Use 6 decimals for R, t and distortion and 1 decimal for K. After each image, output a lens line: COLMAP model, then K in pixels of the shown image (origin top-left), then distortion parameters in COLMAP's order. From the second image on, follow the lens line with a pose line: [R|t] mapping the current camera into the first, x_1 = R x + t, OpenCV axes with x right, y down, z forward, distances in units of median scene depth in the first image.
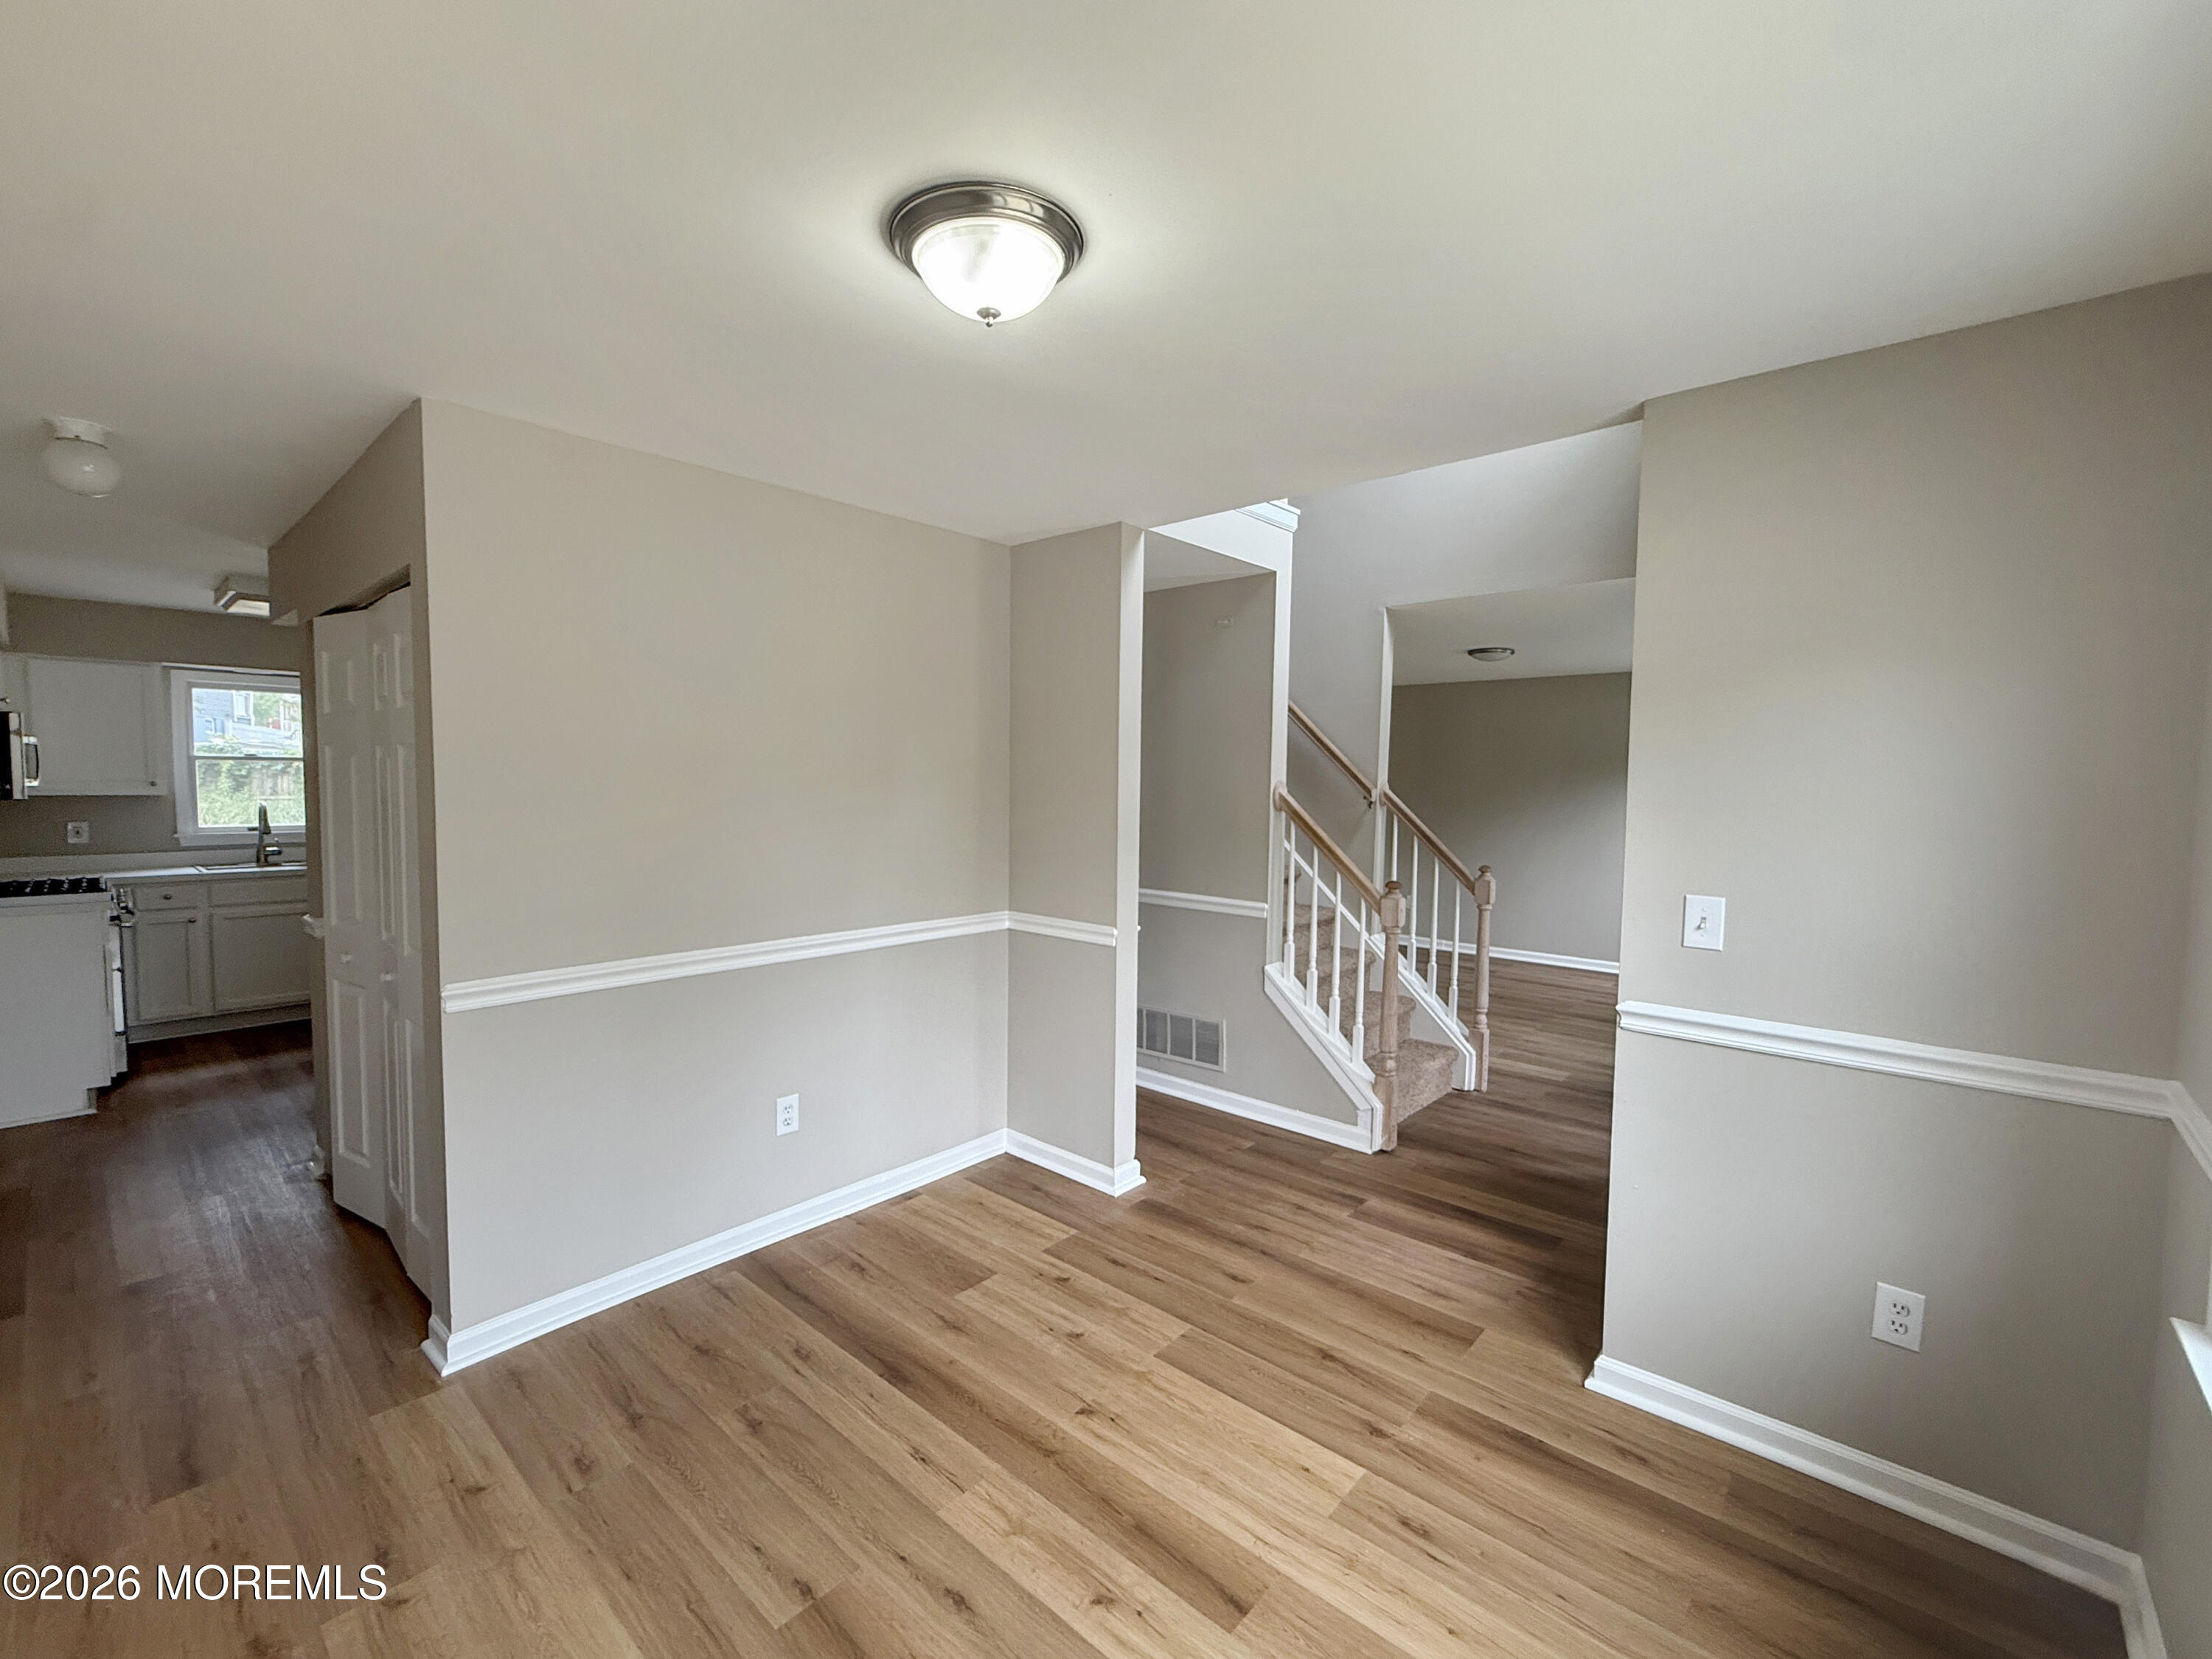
lens RADIAL K [[910.0, 0, 1095.3], [0, 910.0, 833.2], [0, 0, 1]] dist [-0.000758, -0.000336]
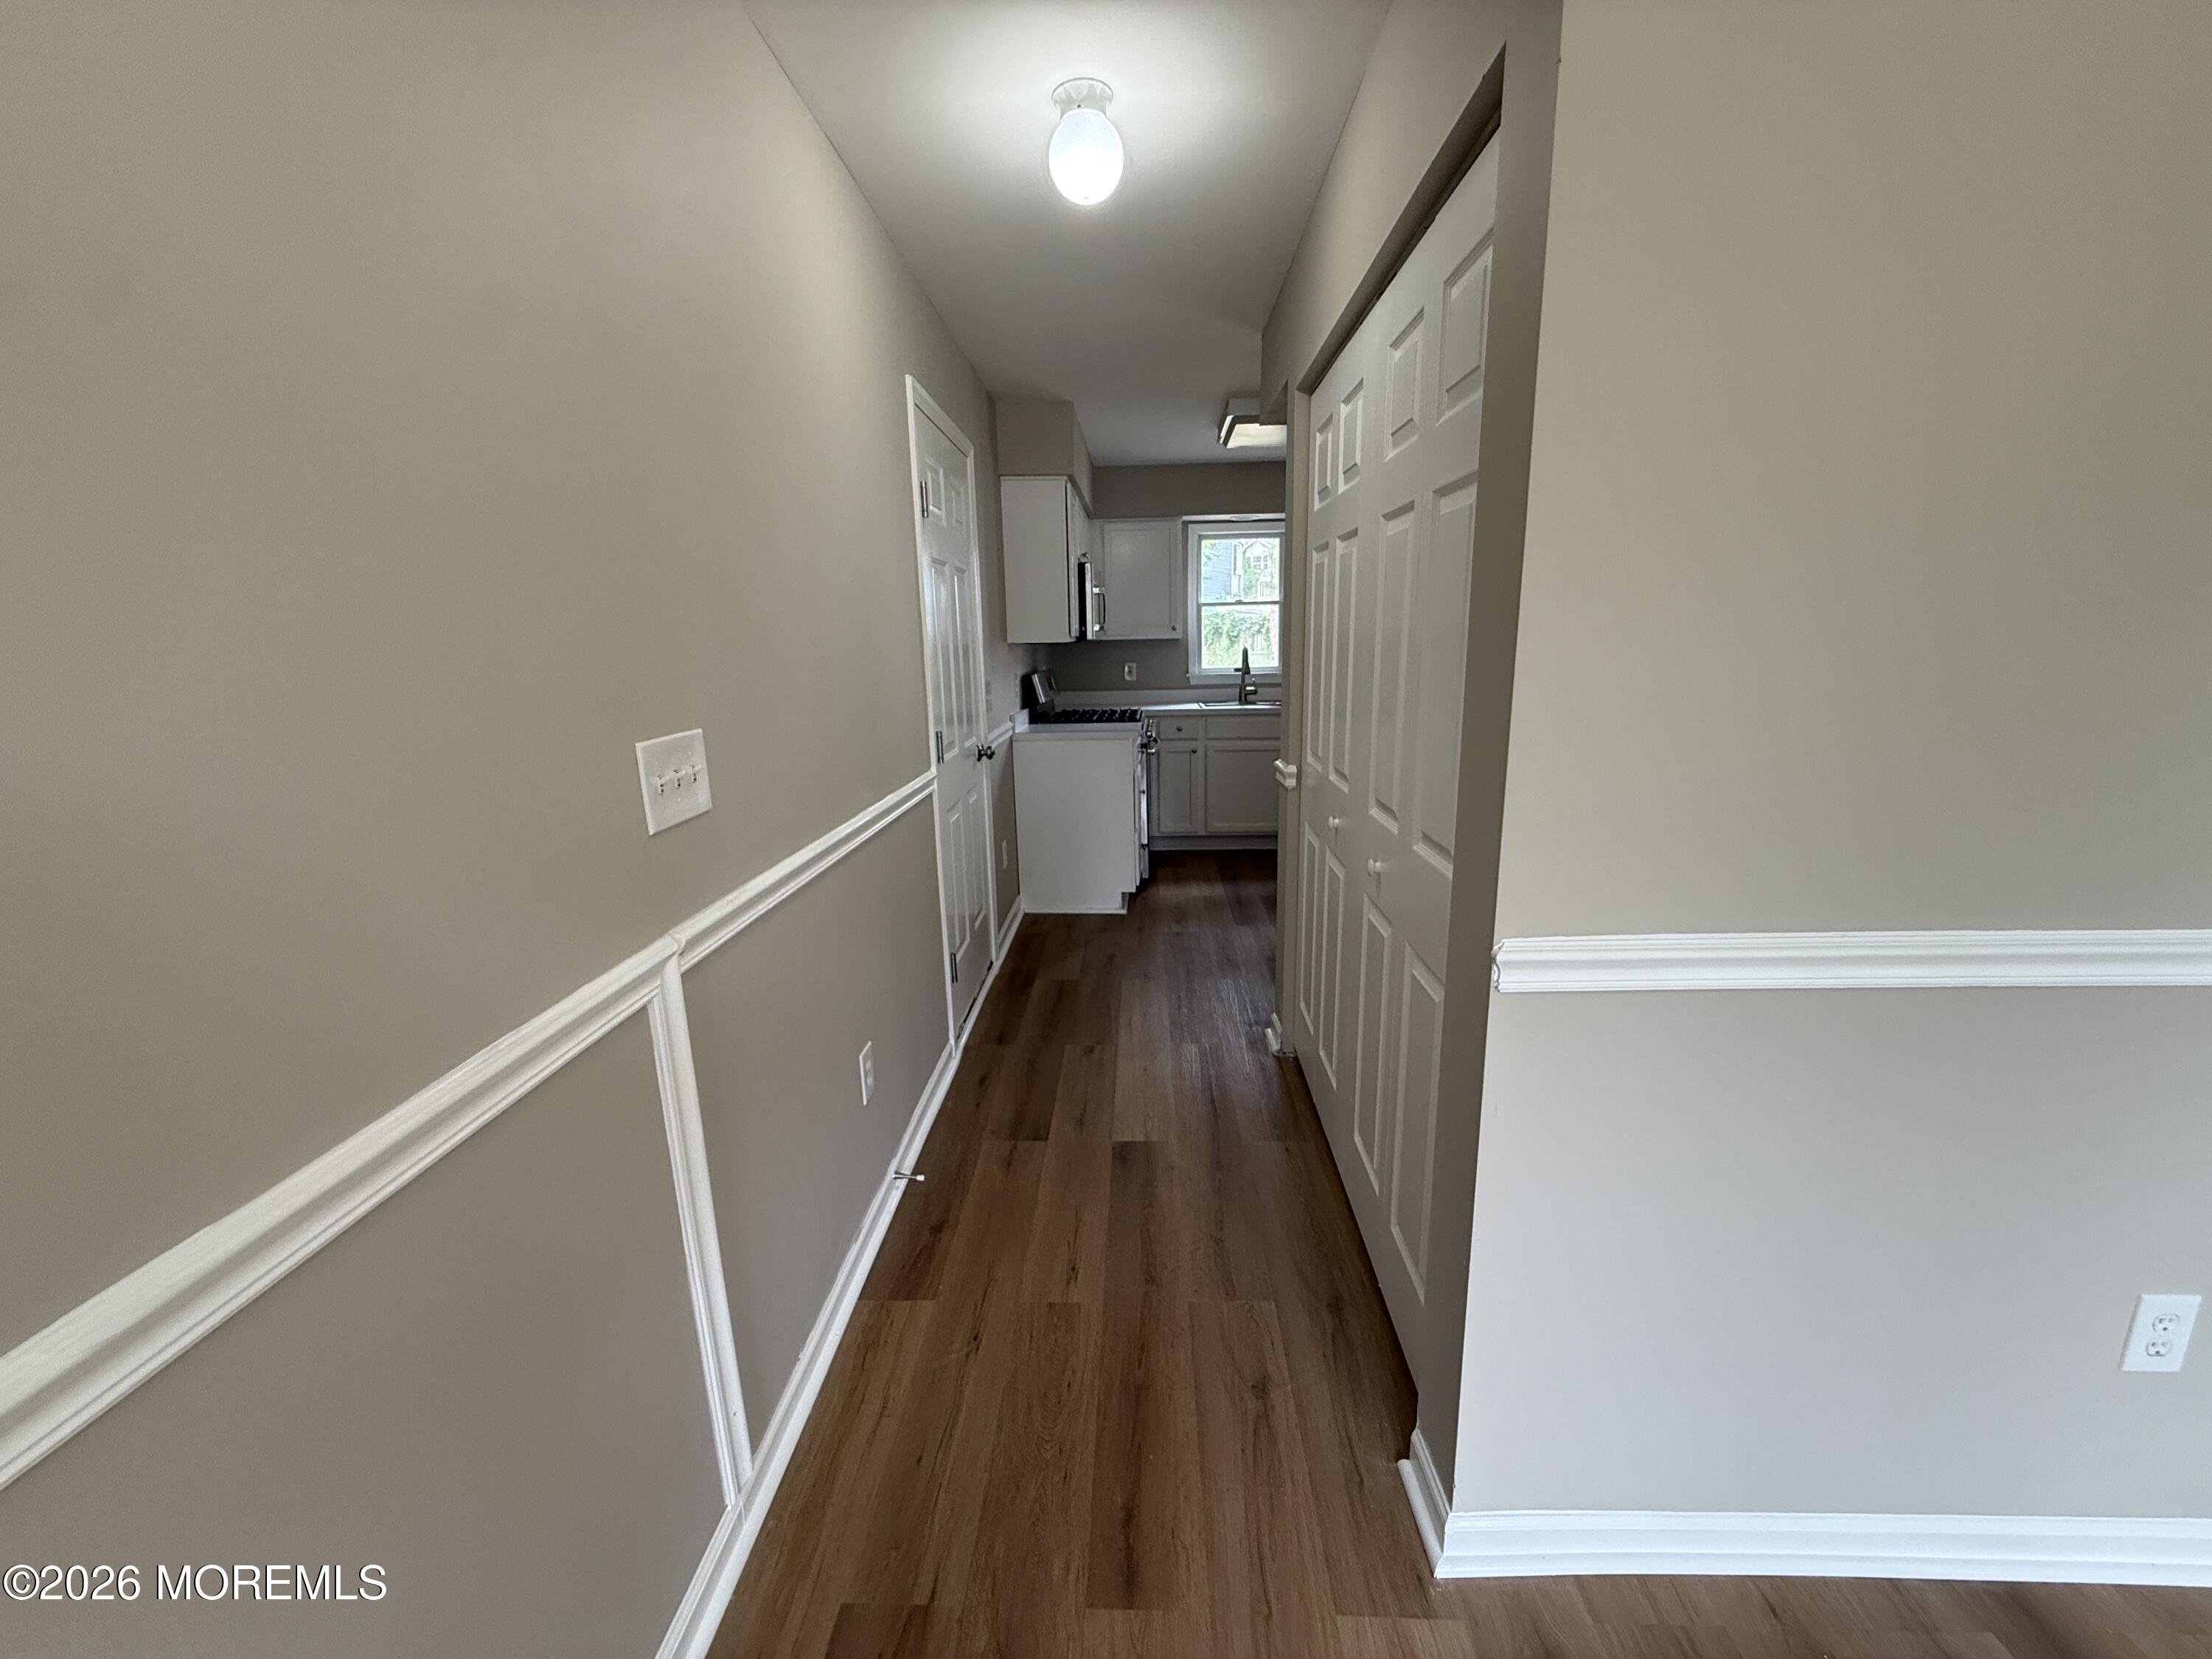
lens RADIAL K [[910.0, 0, 1095.3], [0, 910.0, 833.2], [0, 0, 1]] dist [-0.000758, -0.000336]
pose [[0.620214, 0.137516, -0.772285, -0.257955], [-0.012064, 0.986070, 0.165895, 0.015602], [0.784340, -0.093574, 0.613233, 0.282810]]
